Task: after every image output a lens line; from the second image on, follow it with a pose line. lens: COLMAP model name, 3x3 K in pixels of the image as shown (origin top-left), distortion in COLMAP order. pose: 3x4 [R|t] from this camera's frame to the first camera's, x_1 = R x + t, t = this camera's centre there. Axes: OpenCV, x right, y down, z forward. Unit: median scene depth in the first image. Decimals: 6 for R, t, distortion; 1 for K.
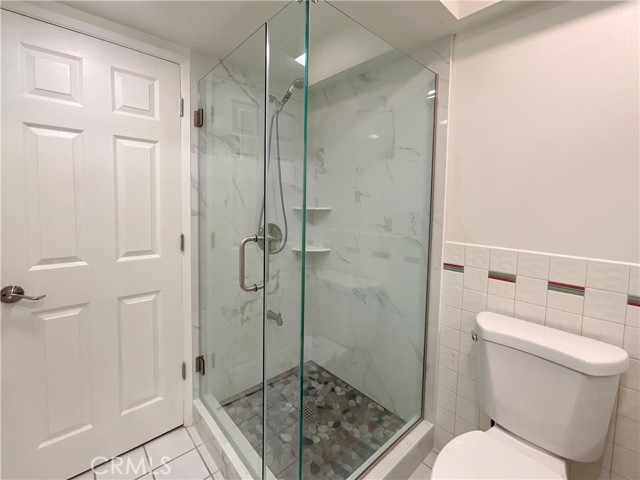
lens RADIAL K [[256.8, 0, 324.7], [0, 256.8, 240.8], [0, 0, 1]] dist [0.000285, 0.000132]
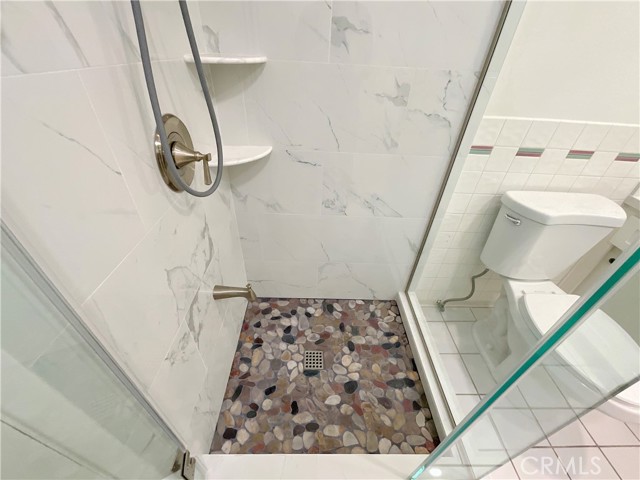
lens RADIAL K [[256.8, 0, 324.7], [0, 256.8, 240.8], [0, 0, 1]] dist [0.000285, 0.000132]
pose [[0.697545, -0.439801, 0.565691, -0.356397], [0.073794, 0.829370, 0.553805, -0.117405], [-0.712731, -0.344559, 0.610977, 0.593964]]
